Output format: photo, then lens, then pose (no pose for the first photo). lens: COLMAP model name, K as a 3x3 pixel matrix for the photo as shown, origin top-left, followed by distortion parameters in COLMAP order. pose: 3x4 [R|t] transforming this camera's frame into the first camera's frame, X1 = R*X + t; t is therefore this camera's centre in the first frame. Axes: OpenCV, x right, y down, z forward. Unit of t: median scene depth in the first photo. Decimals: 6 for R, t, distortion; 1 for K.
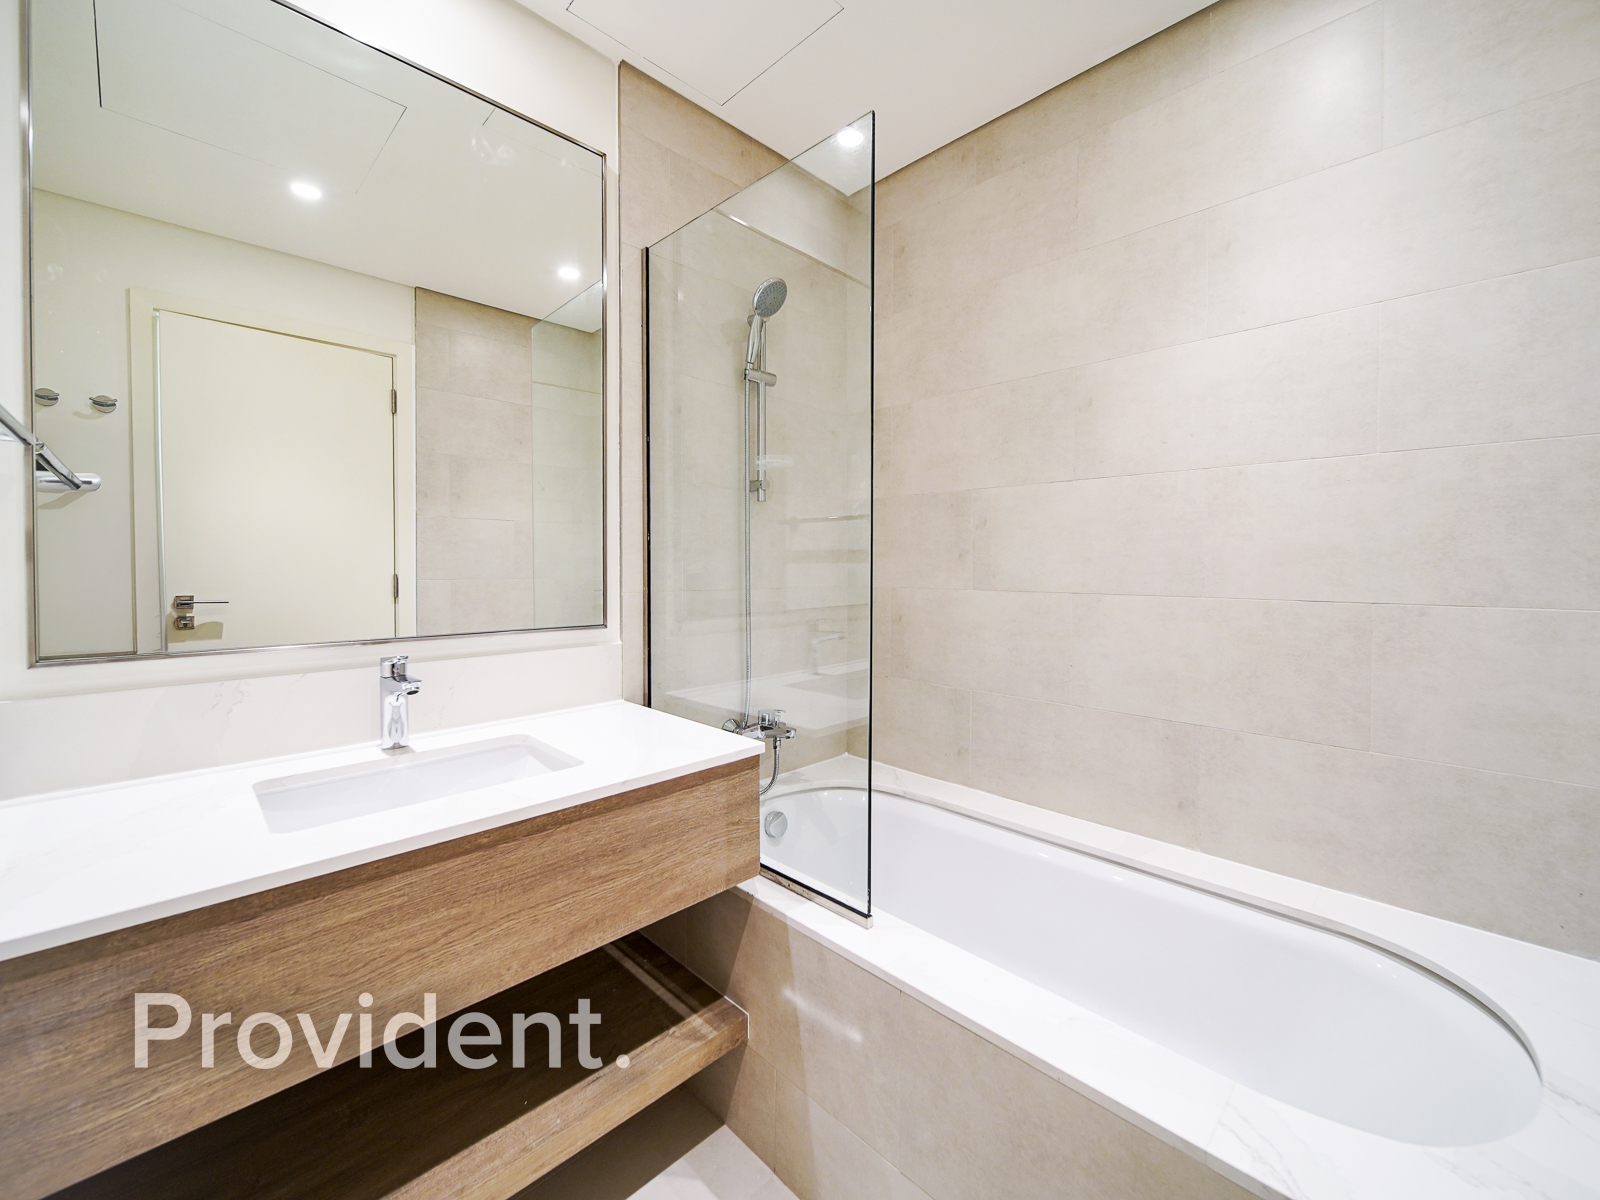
lens RADIAL K [[648.3, 0, 768.0], [0, 648.3, 578.6], [0, 0, 1]] dist [-0.000050, -0.000706]
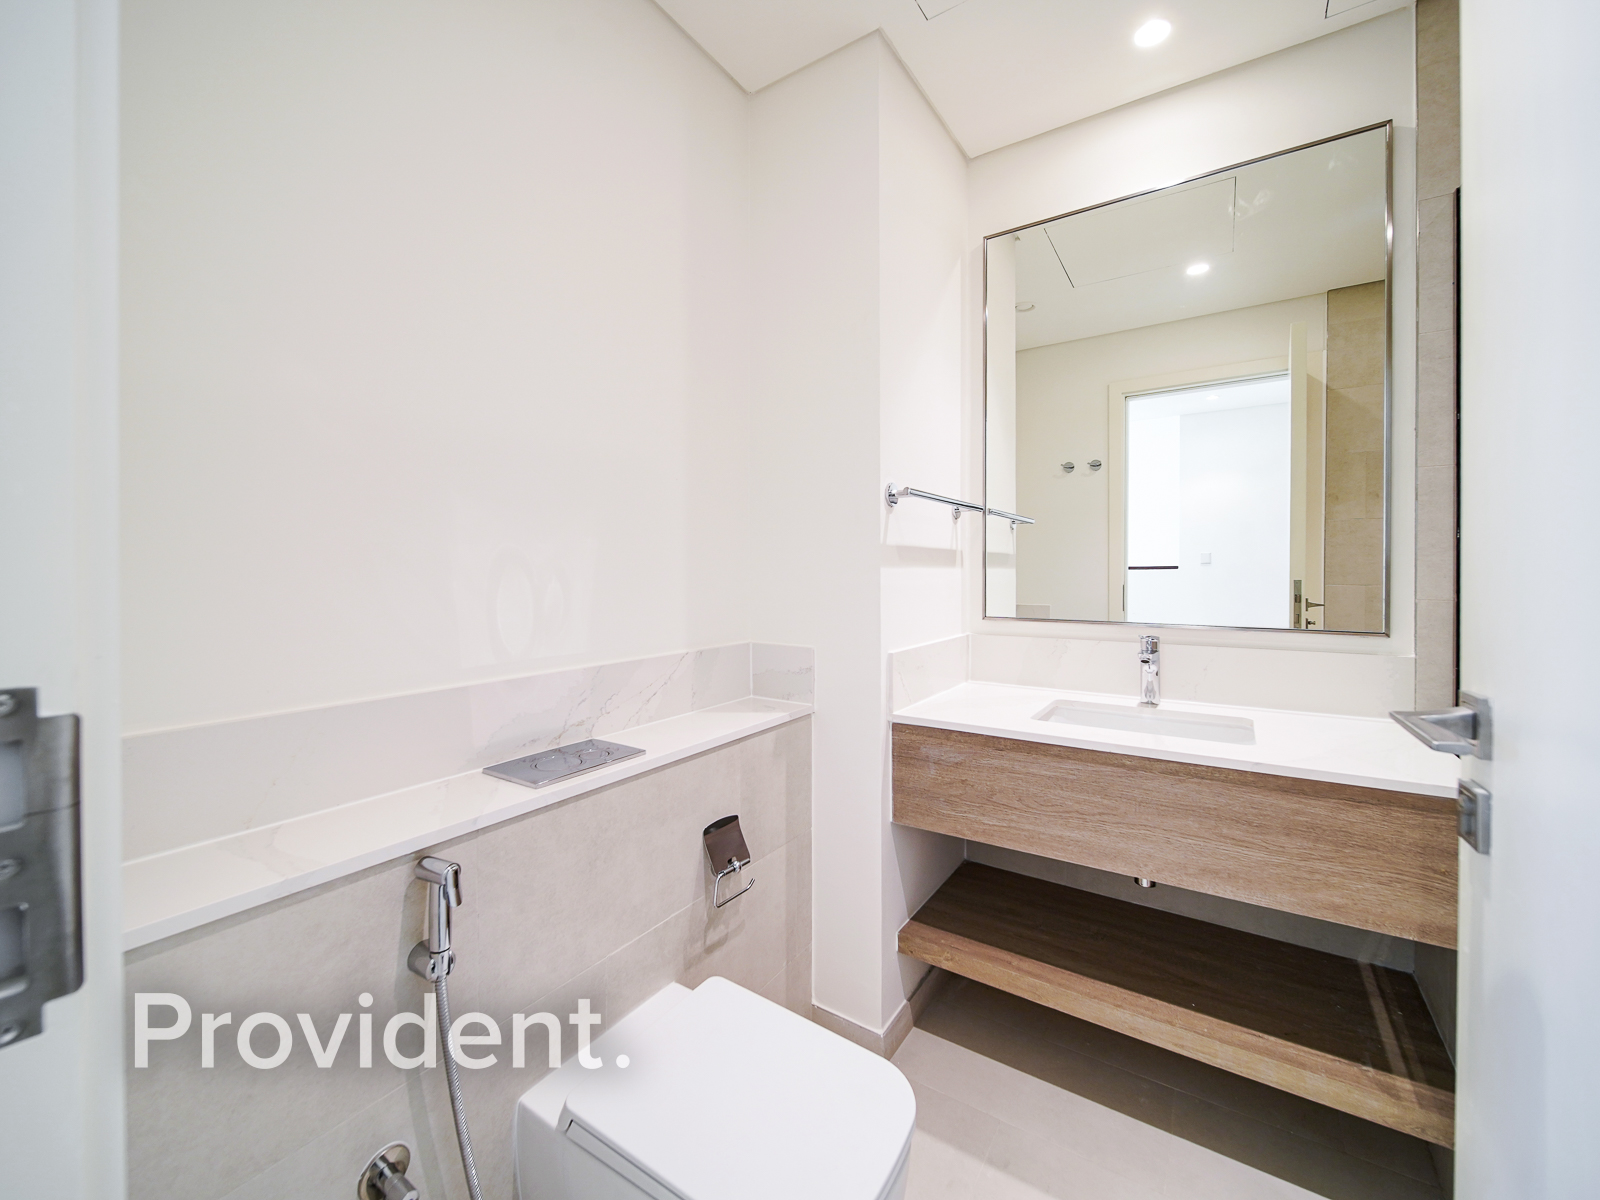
lens RADIAL K [[648.3, 0, 797.8], [0, 648.3, 590.3], [0, 0, 1]] dist [-0.000050, -0.000706]
pose [[0.202745, 0.029256, -0.978795, 0.668153], [-0.021043, 0.999453, 0.025515, 0.006377], [0.979006, 0.015424, 0.203249, 0.001957]]
